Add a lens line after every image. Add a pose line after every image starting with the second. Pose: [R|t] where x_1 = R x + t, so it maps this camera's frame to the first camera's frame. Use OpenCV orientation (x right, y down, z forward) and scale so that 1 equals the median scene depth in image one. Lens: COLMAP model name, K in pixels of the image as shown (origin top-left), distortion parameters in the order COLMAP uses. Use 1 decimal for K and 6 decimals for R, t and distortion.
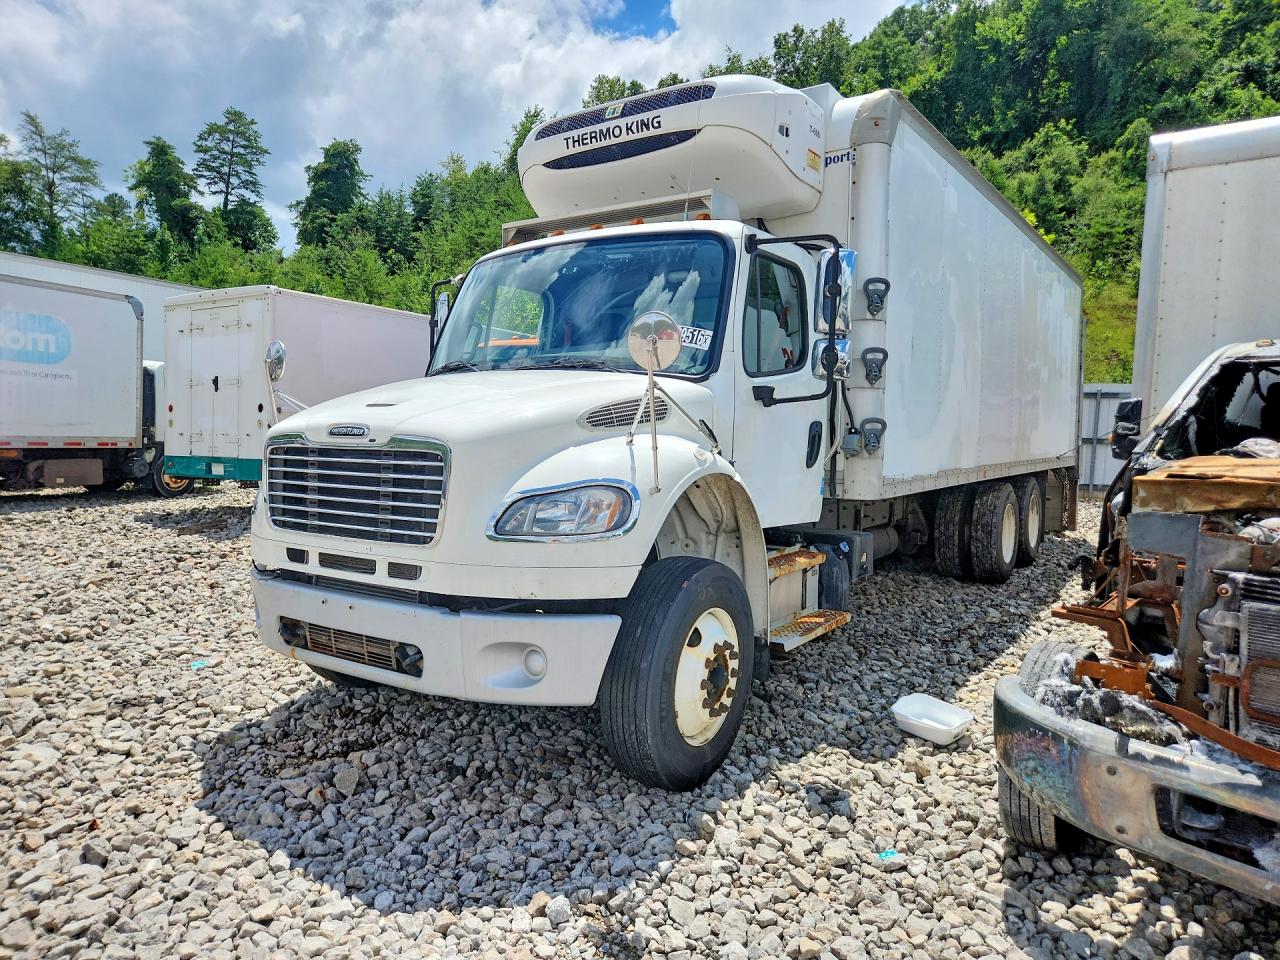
lens RADIAL K [[865.6, 0, 639.5], [0, 865.6, 480.1], [0, 0, 1]] dist [0.048160, -0.035444]
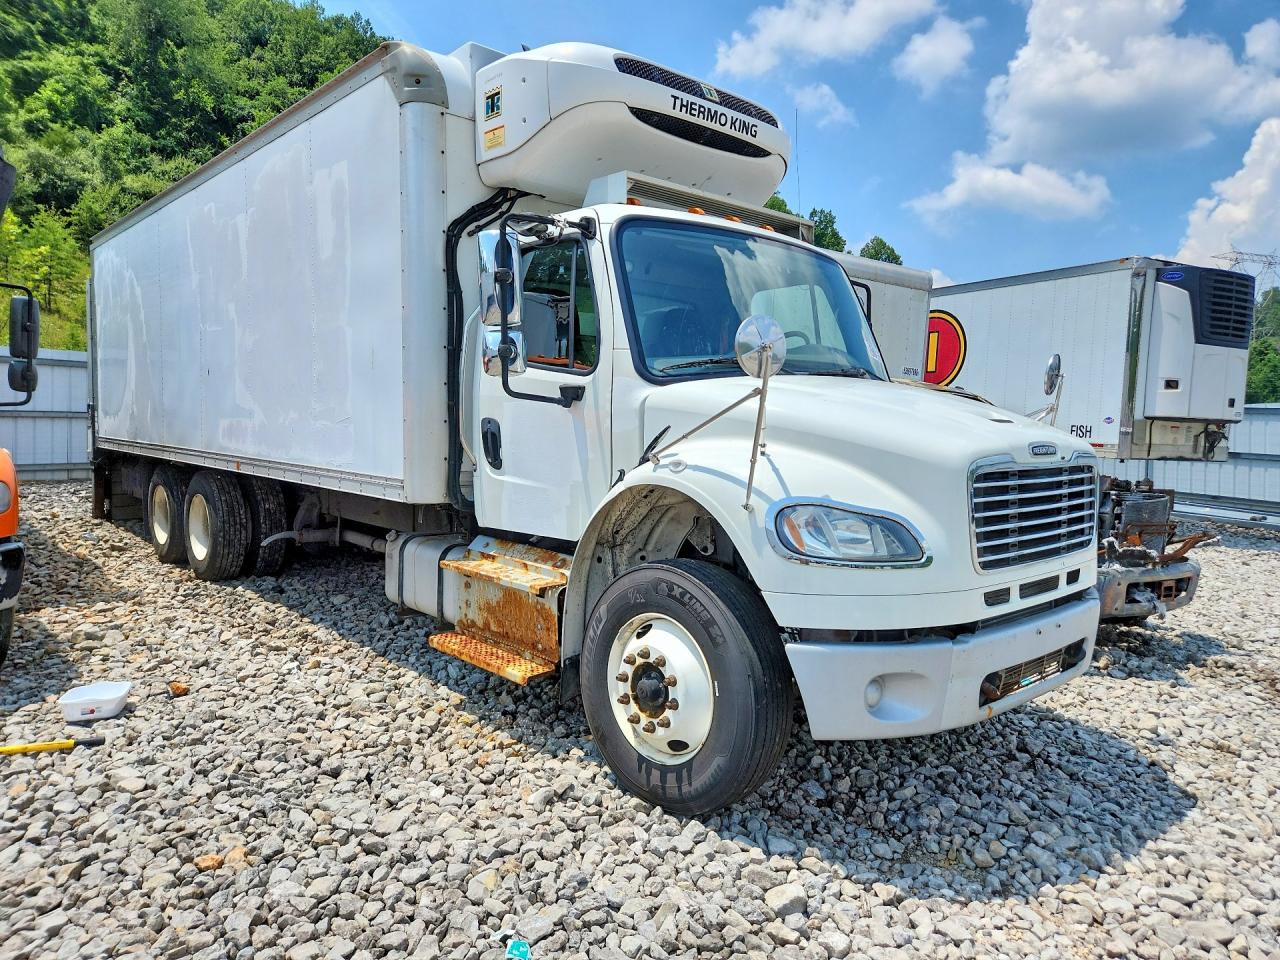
lens RADIAL K [[865.6, 0, 639.7], [0, 865.6, 482.4], [0, 0, 1]] dist [0.048160, -0.035444]
pose [[0.236747, -0.076881, 0.968525, -1.006652], [0.037462, 0.996845, 0.069972, -0.076745], [-0.970849, 0.019717, 0.238880, 0.877033]]
